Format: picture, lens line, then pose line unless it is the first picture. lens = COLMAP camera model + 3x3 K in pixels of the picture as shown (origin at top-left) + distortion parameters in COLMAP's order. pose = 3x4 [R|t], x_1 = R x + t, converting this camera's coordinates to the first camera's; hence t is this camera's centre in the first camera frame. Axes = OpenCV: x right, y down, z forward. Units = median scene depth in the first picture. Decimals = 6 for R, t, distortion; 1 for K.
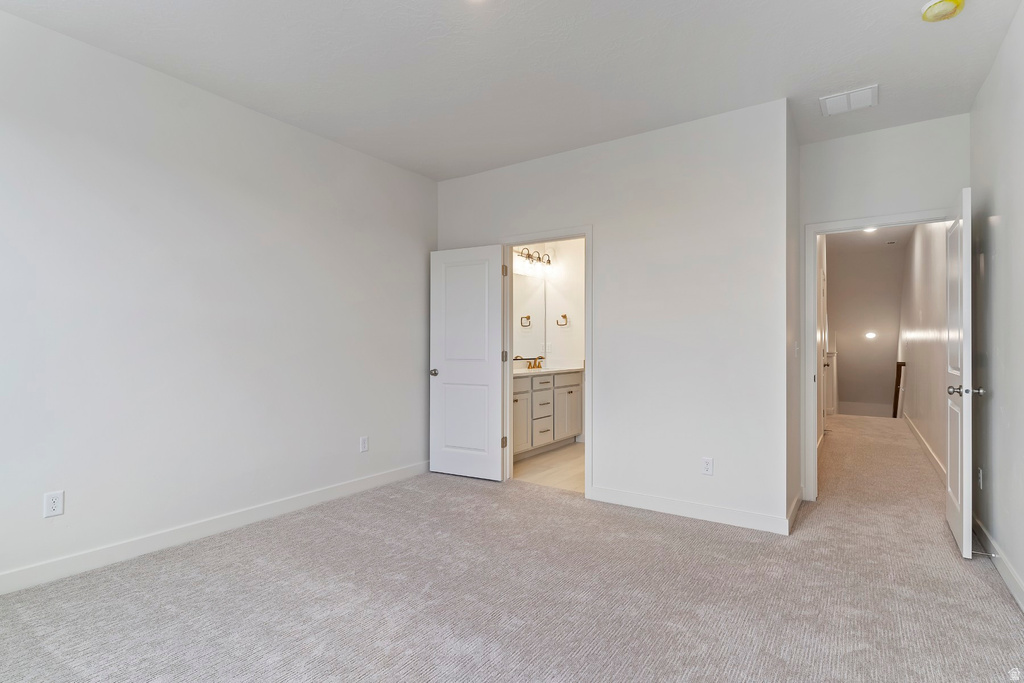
lens RADIAL K [[504.2, 0, 512.3], [0, 504.2, 341.7], [0, 0, 1]] dist [-0.000607, -0.000935]
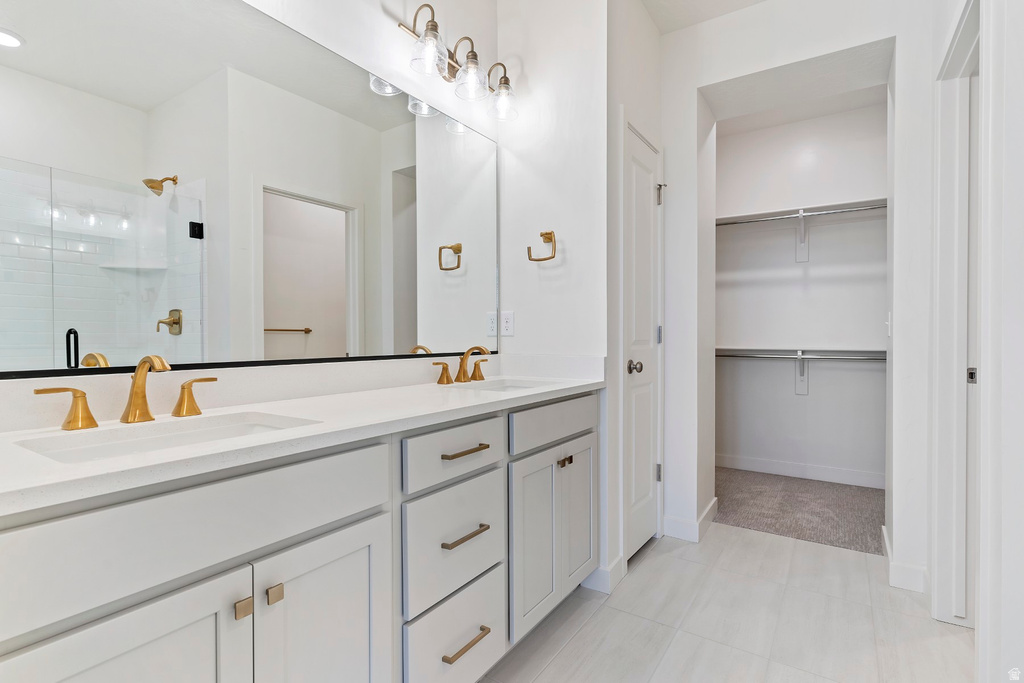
lens RADIAL K [[495.8, 0, 516.1], [0, 495.8, 346.3], [0, 0, 1]] dist [-0.006200, 0.000457]
pose [[0.999545, -0.000543, 0.030152, 0.071573], [-0.000324, 0.999587, 0.028740, 0.018767], [-0.030155, -0.028737, 0.999132, 0.663641]]
